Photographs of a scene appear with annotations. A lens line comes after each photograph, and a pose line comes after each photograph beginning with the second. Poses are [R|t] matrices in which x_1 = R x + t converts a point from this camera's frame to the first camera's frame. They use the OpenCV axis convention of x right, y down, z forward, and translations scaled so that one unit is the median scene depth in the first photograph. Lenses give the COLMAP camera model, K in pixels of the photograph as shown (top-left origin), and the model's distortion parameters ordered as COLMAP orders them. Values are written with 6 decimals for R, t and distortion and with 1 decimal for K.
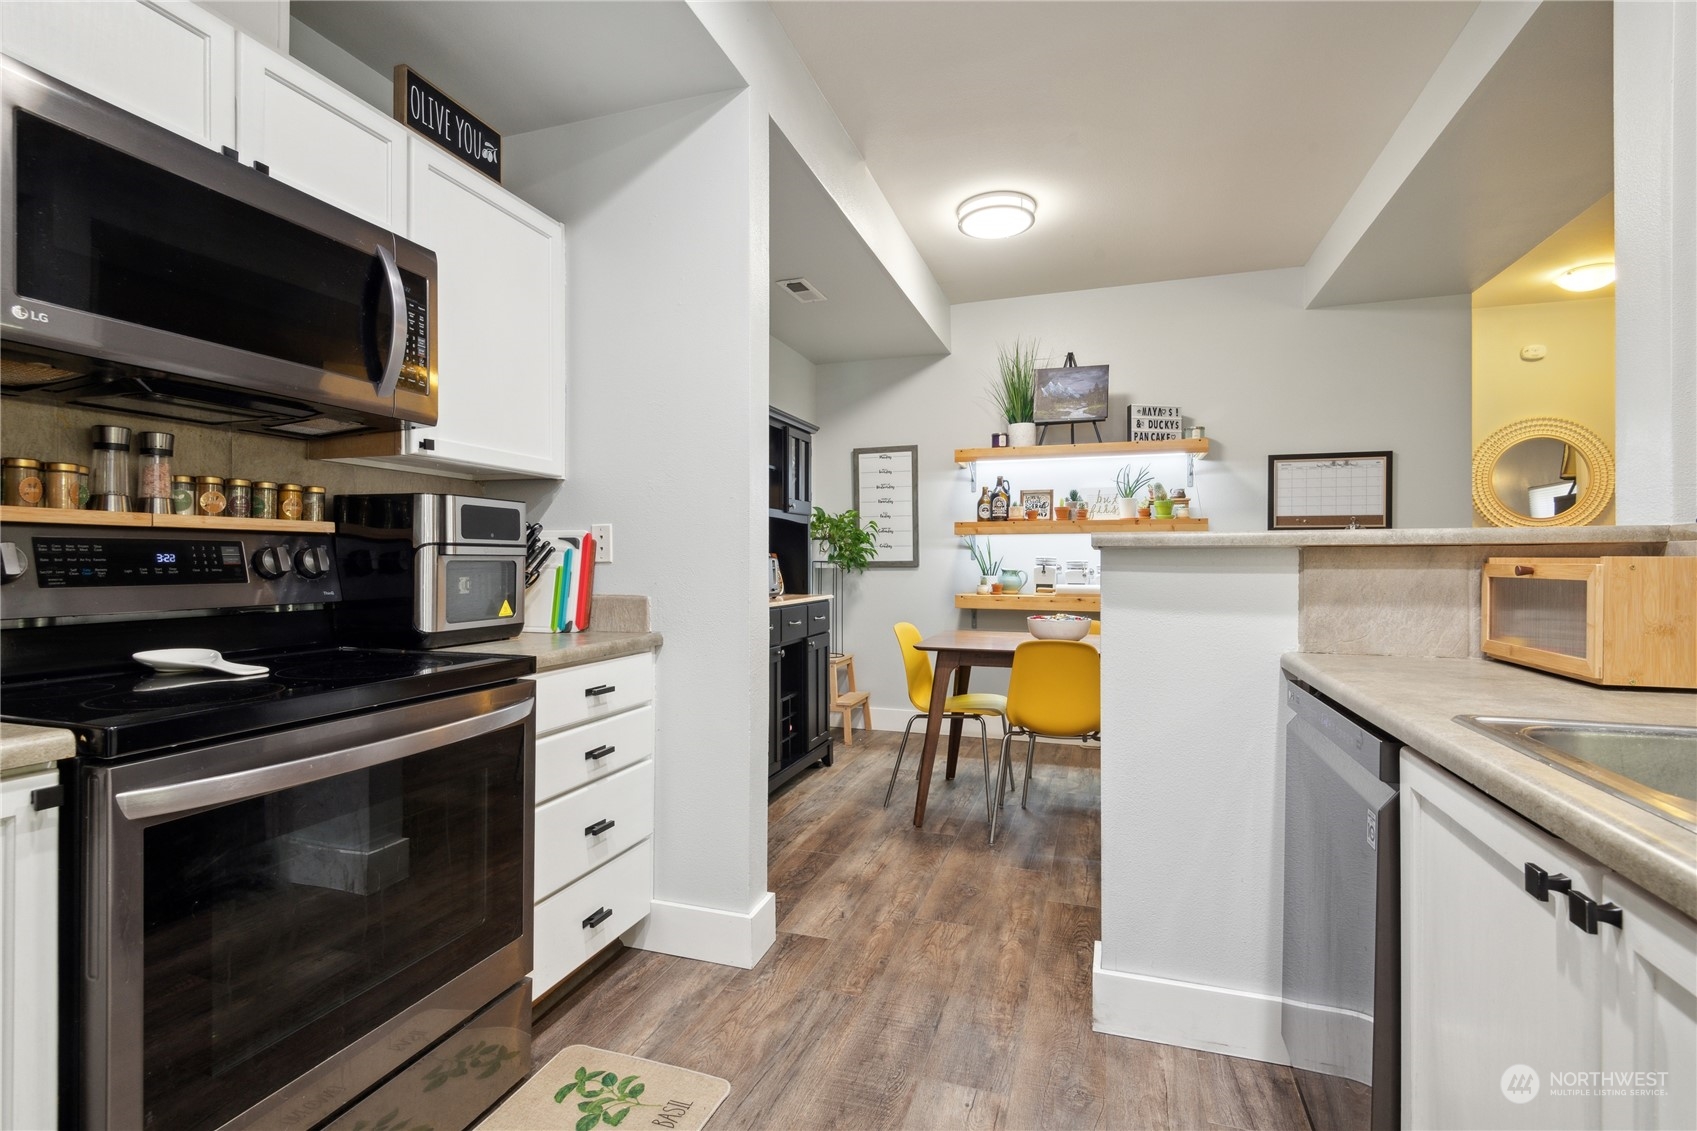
lens RADIAL K [[777.0, 0, 842.9], [0, 777.0, 560.5], [0, 0, 1]] dist [0.028688, -0.018696]
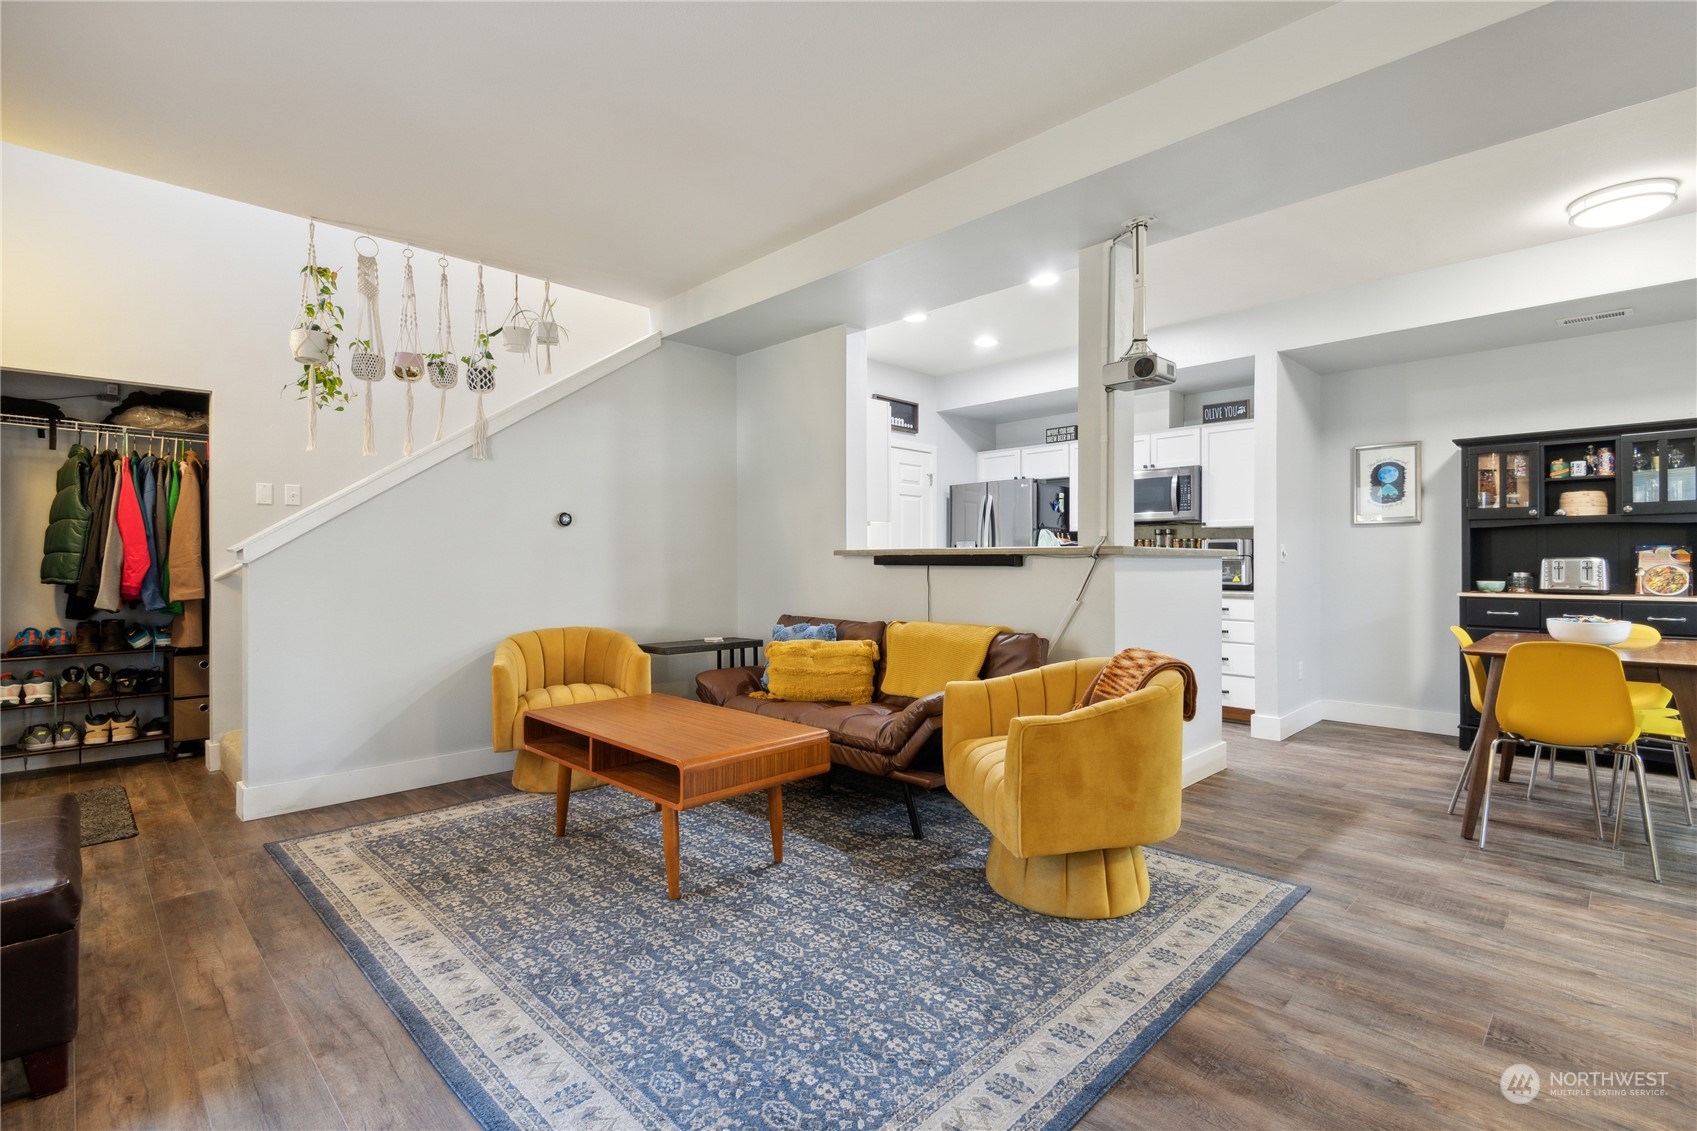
lens RADIAL K [[777.0, 0, 858.6], [0, 777.0, 557.9], [0, 0, 1]] dist [0.028688, -0.018696]
pose [[-0.438406, -0.003588, -0.898770, 1.252006], [0.000673, 0.999990, -0.004321, -0.000230], [0.898777, -0.002499, -0.438400, 0.490179]]
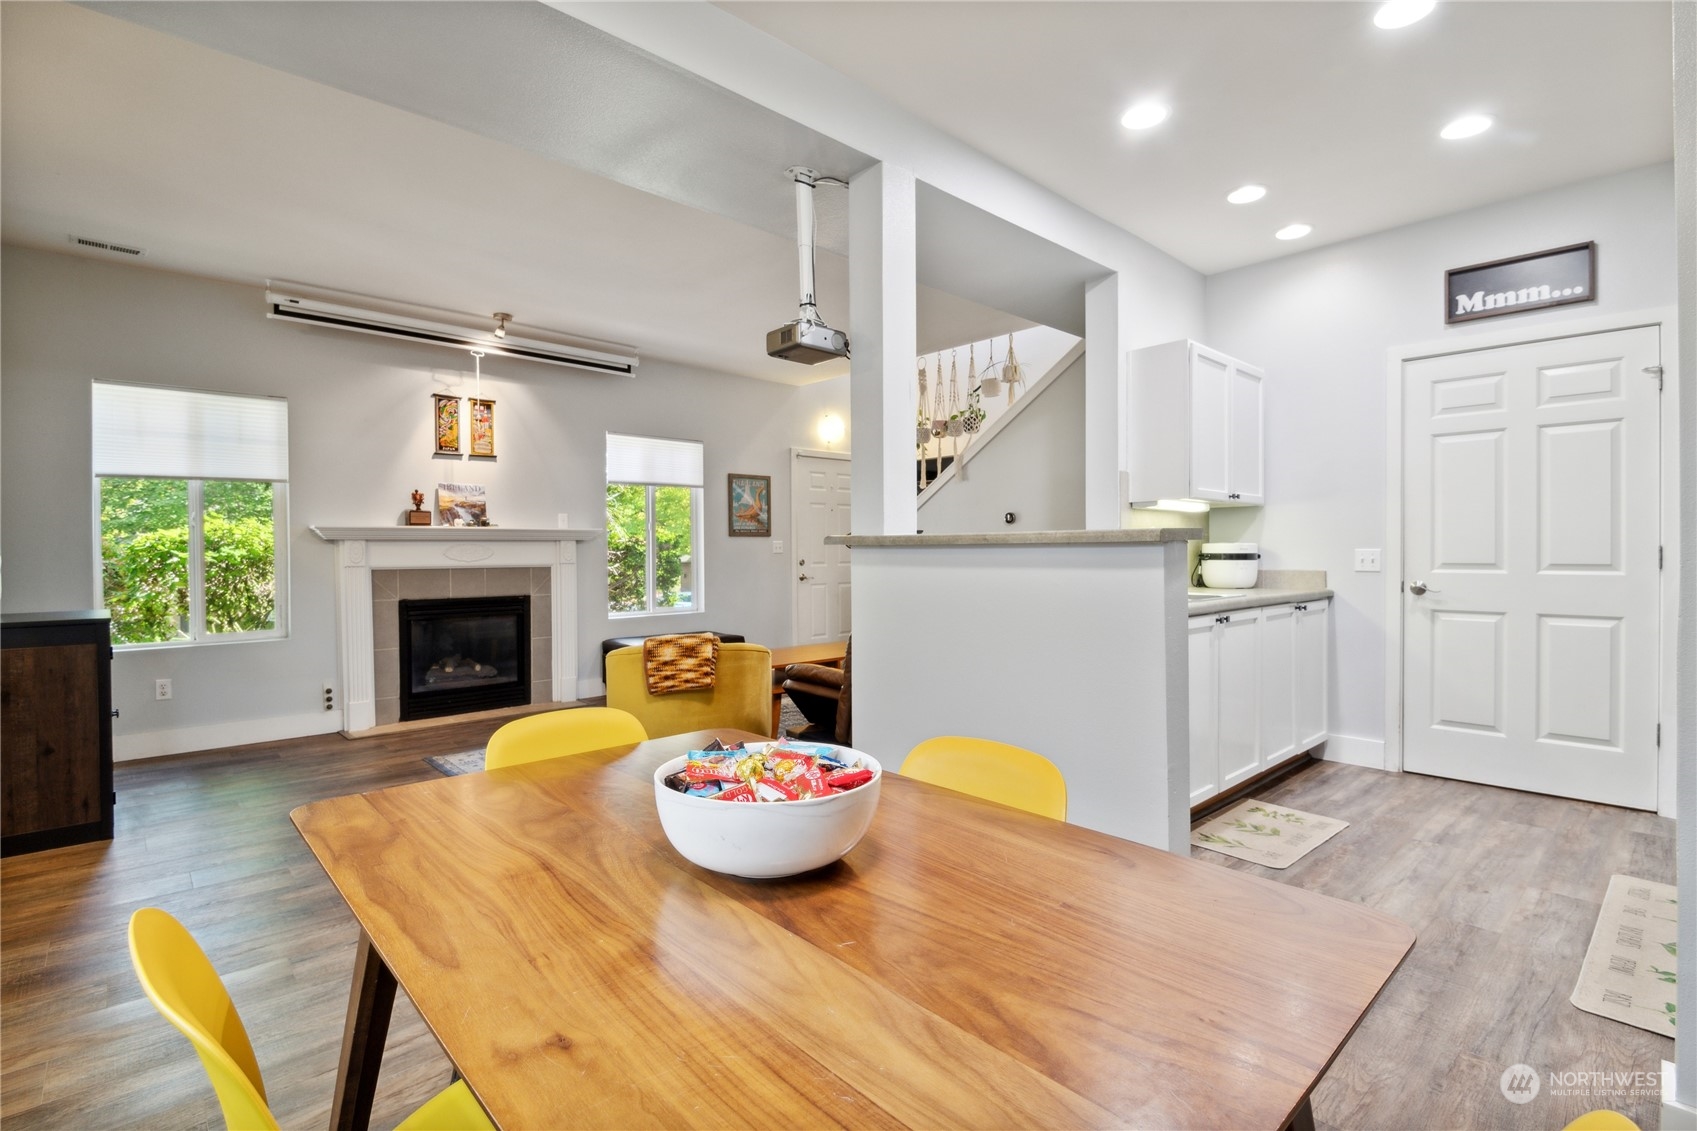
lens RADIAL K [[784.0, 0, 847.9], [0, 784.0, 560.4], [0, 0, 1]] dist [0.002664, -0.011708]
pose [[-0.880717, -0.000307, 0.473644, 0.101926], [0.005976, 0.999913, 0.011761, -0.002022], [-0.473606, 0.013188, -0.880638, 0.984732]]
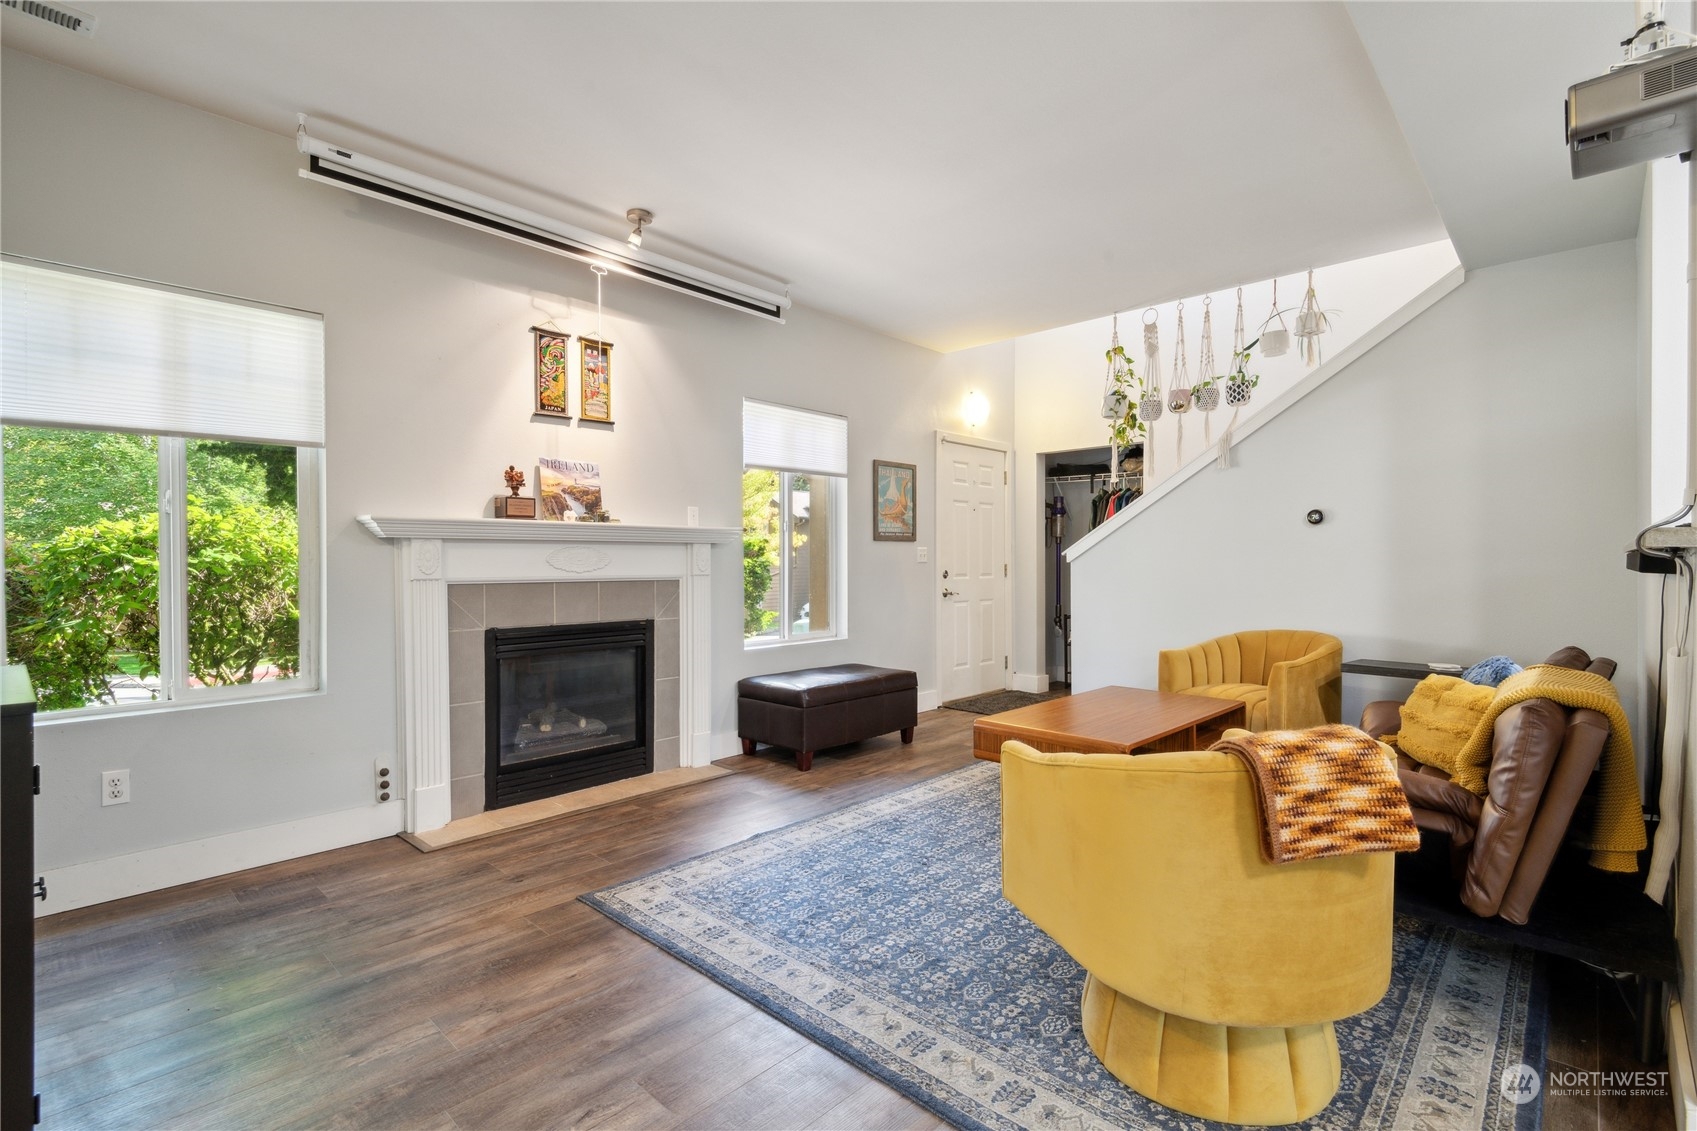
lens RADIAL K [[777.0, 0, 846.8], [0, 777.0, 565.4], [0, 0, 1]] dist [0.028688, -0.018696]
pose [[-0.908901, -0.002438, 0.417004, 0.614001], [0.000455, 0.999977, 0.006837, -0.002386], [-0.417011, 0.006404, -0.908879, 0.825849]]
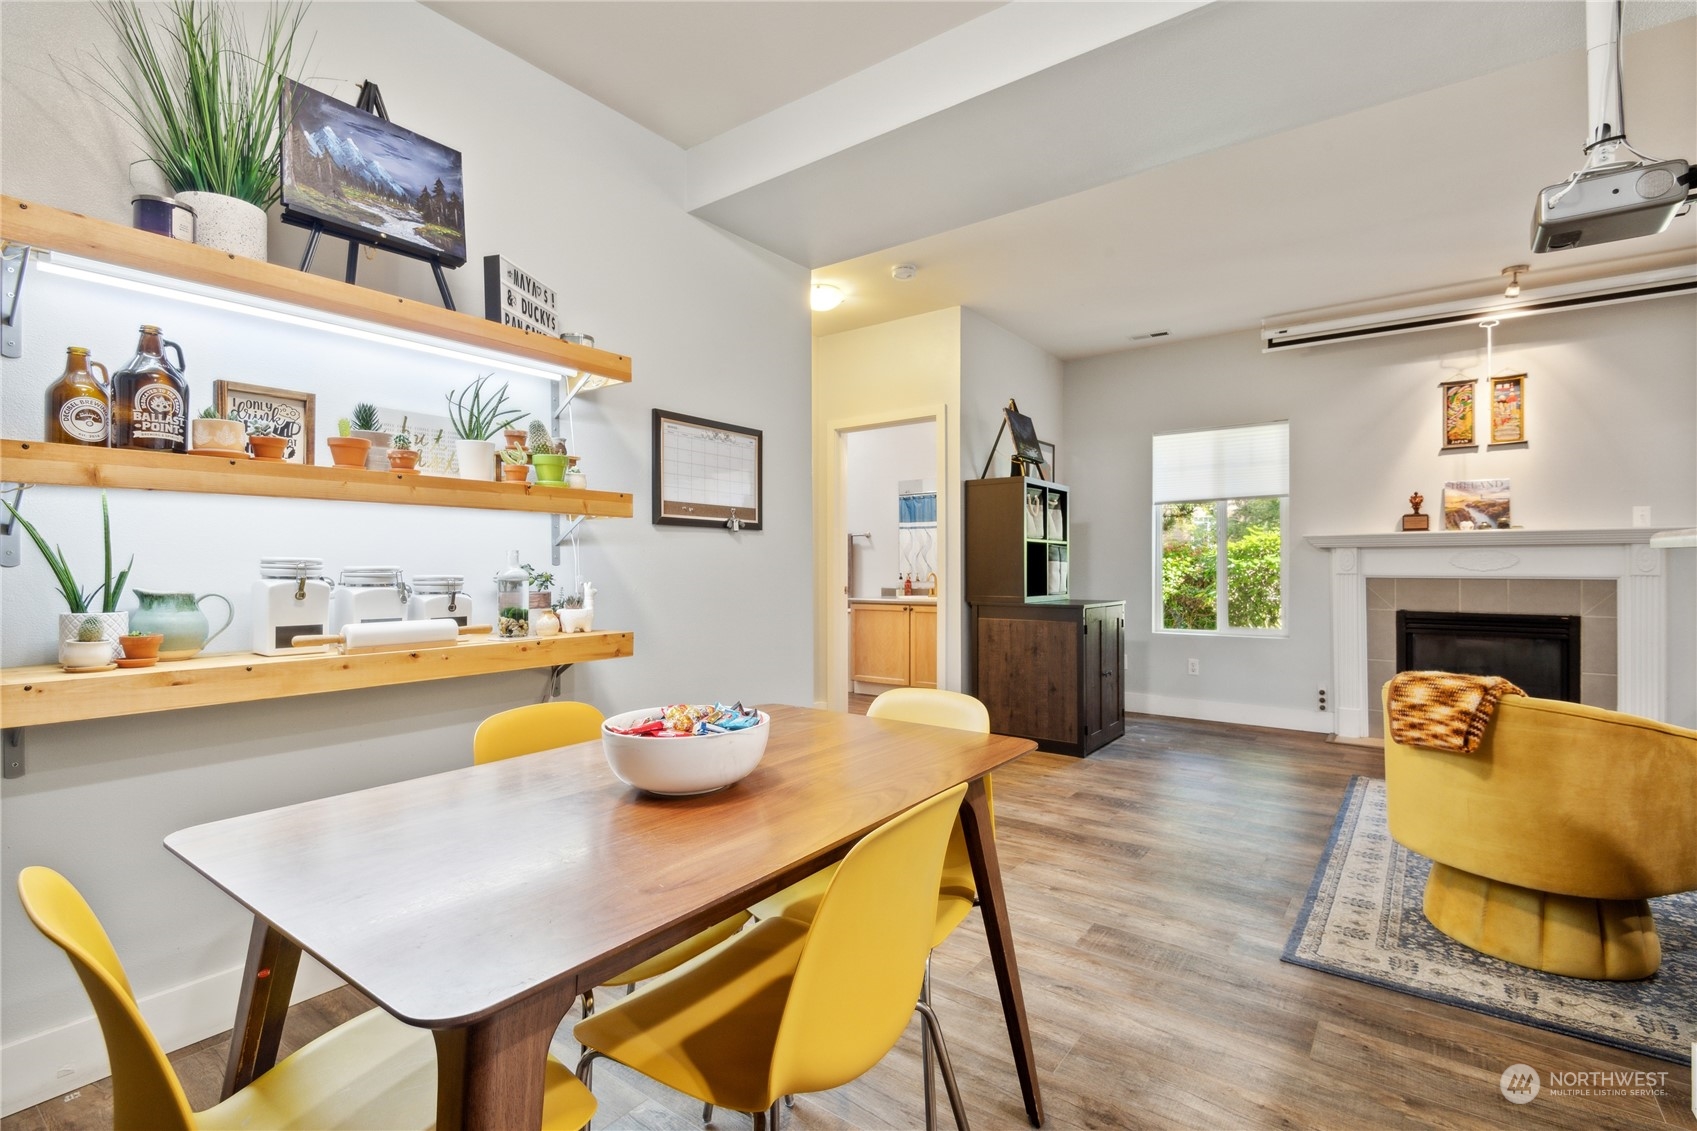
lens RADIAL K [[777.0, 0, 863.0], [0, 777.0, 561.6], [0, 0, 1]] dist [0.028688, -0.018696]
pose [[0.296696, 0.001210, 0.954971, -0.043124], [0.002392, 0.999995, -0.002010, -0.001408], [-0.954969, 0.002880, 0.296692, 0.647095]]
